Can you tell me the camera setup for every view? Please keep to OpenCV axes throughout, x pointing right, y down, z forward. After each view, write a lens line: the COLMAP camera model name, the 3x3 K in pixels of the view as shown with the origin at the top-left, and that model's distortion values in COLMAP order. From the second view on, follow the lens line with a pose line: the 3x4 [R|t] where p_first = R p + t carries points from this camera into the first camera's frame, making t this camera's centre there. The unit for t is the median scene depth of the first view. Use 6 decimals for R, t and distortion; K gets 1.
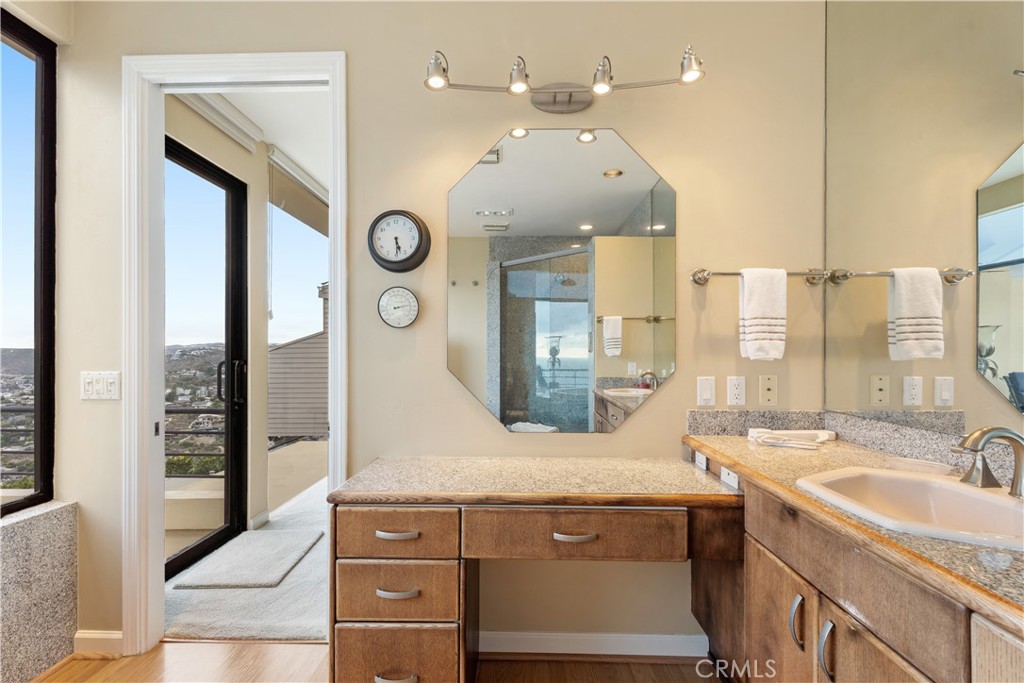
lens RADIAL K [[462.9, 0, 518.4], [0, 462.9, 352.2], [0, 0, 1]] dist [0.001964, -0.001307]
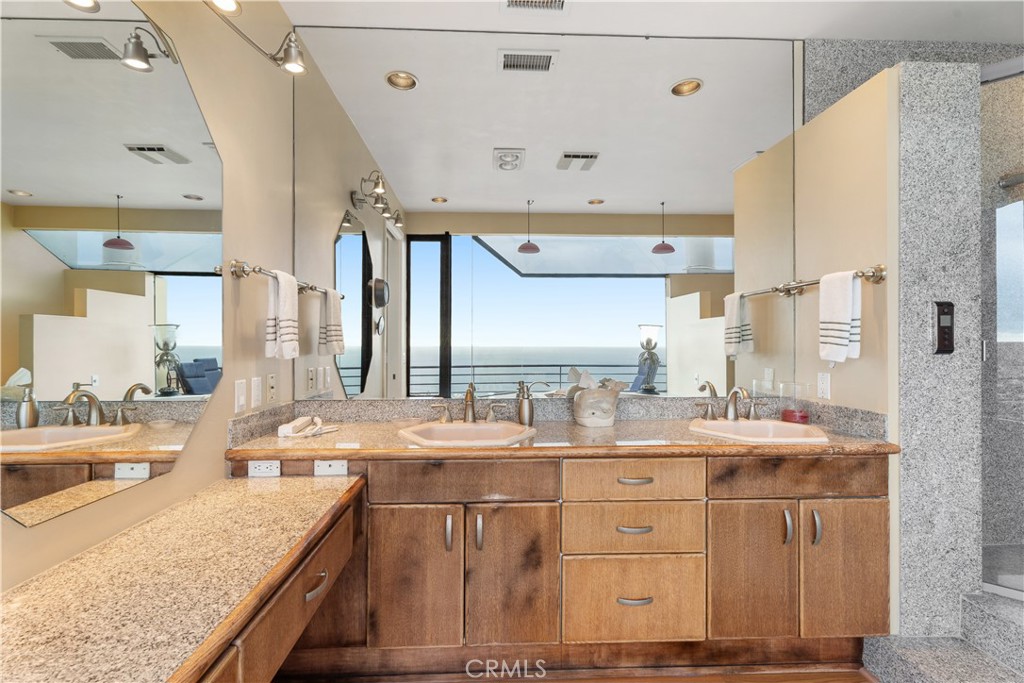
lens RADIAL K [[453.4, 0, 505.9], [0, 453.4, 341.3], [0, 0, 1]] dist [0.001211, -0.000995]
pose [[-0.047700, 0.004175, 0.998853, -0.664861], [0.003593, 0.999986, -0.004008, -0.023367], [-0.998855, 0.003398, -0.047714, 0.677196]]
